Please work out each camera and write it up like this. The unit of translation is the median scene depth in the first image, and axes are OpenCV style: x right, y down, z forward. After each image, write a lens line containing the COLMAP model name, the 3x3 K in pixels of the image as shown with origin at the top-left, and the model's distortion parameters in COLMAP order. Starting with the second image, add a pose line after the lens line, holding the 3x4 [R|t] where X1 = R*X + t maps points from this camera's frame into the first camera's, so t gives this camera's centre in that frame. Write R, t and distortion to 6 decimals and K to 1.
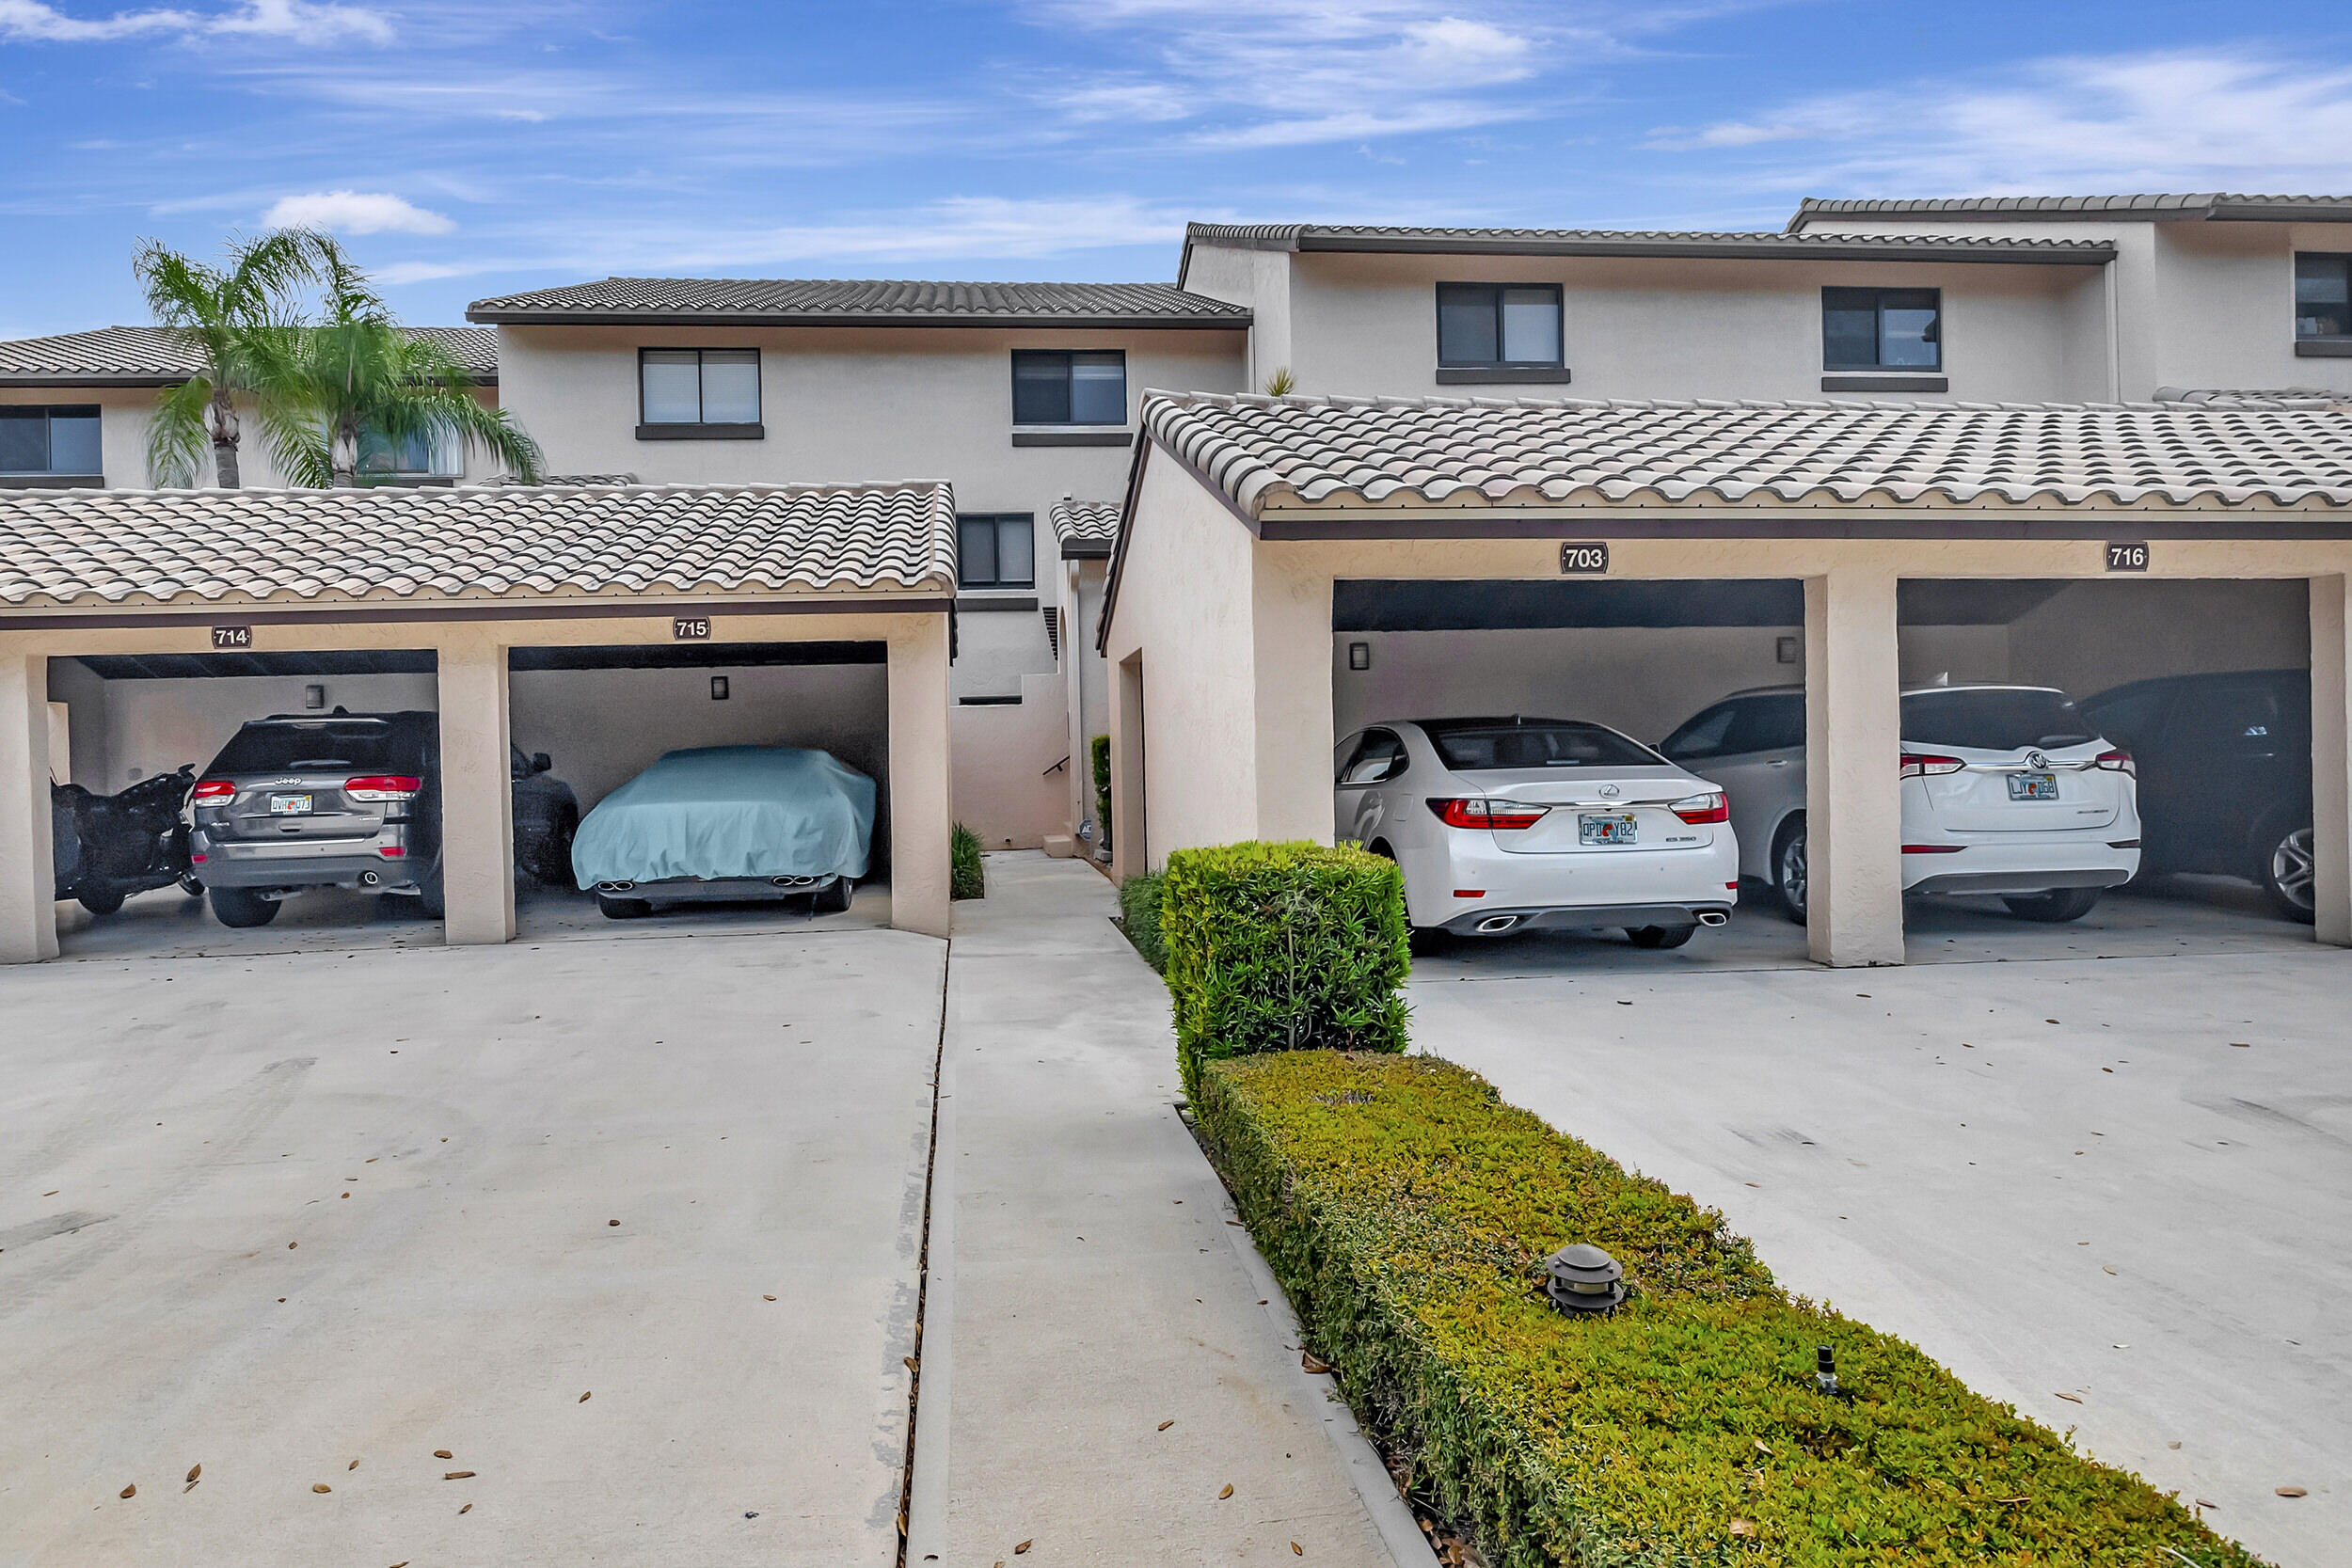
lens RADIAL K [[1238.1, 0, 1176.0], [0, 1238.1, 784.0], [0, 0, 1]] dist [-0.001571, -0.000013]
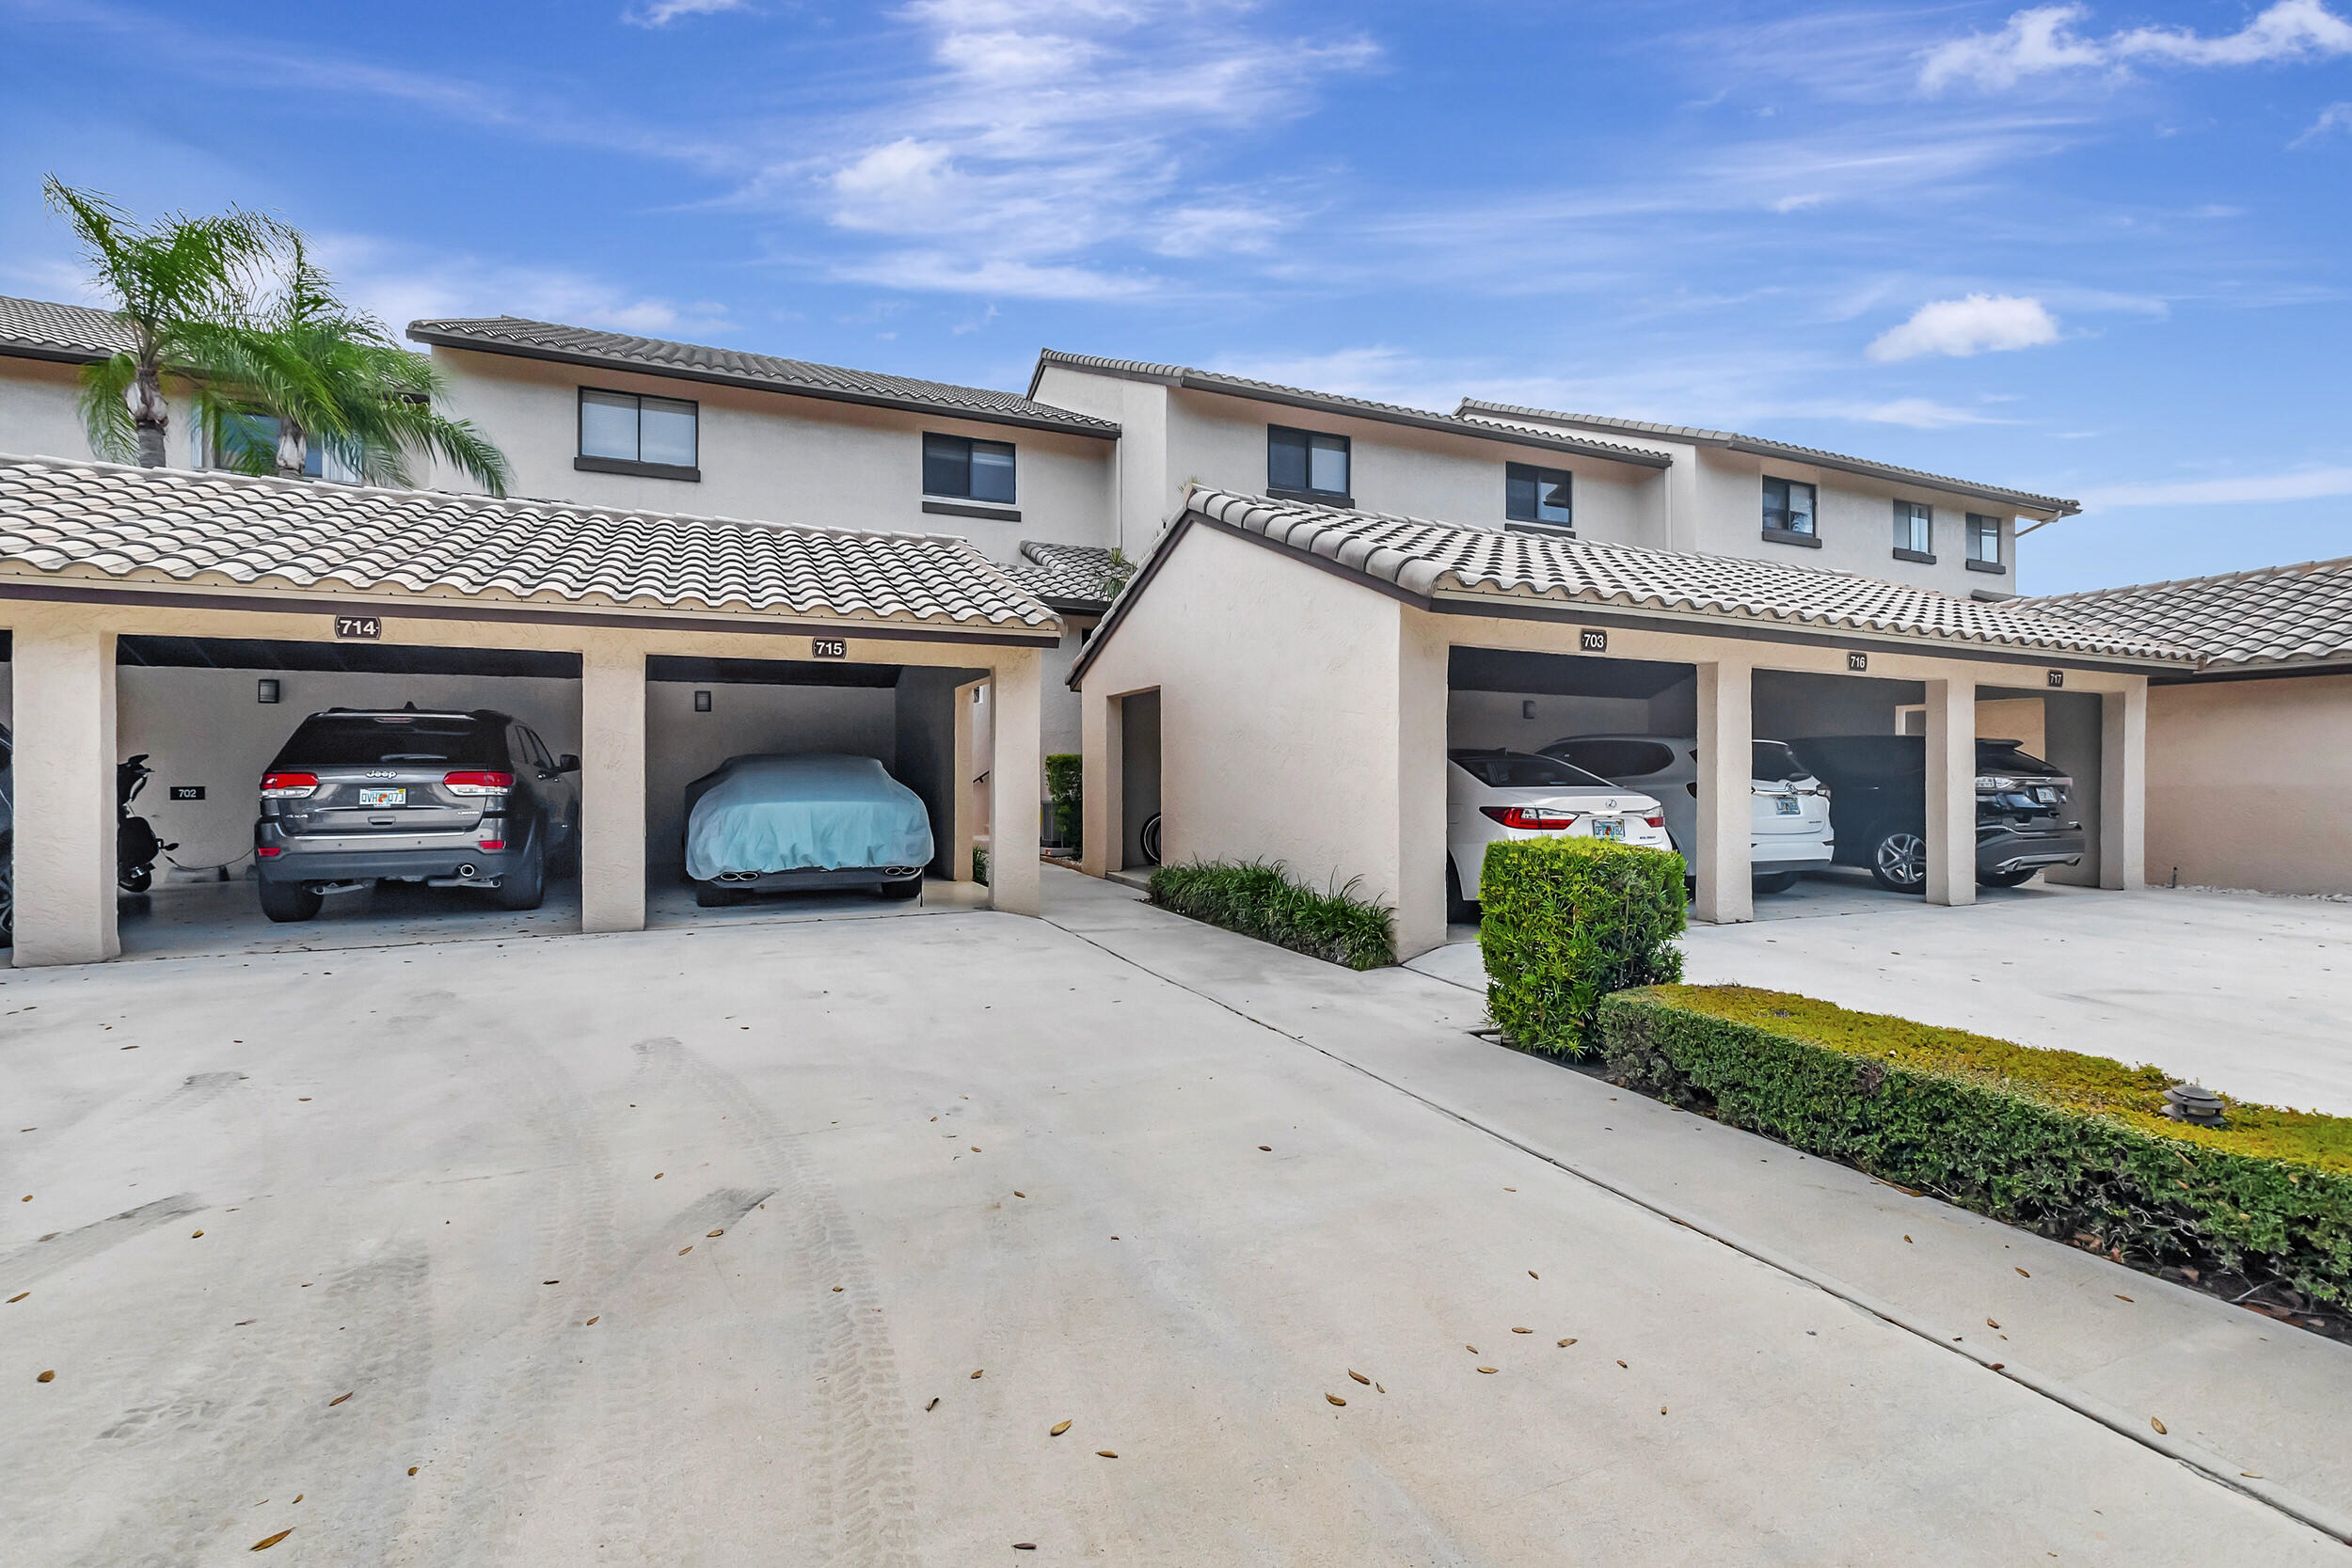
lens RADIAL K [[972.5, 0, 1176.0], [0, 972.5, 784.0], [0, 0, 1]] dist [0.001203, -0.000477]
pose [[0.954514, 0.021803, 0.297369, -0.232613], [-0.017422, 0.999697, -0.017374, 0.005622], [-0.297657, 0.011402, 0.954605, 0.035412]]
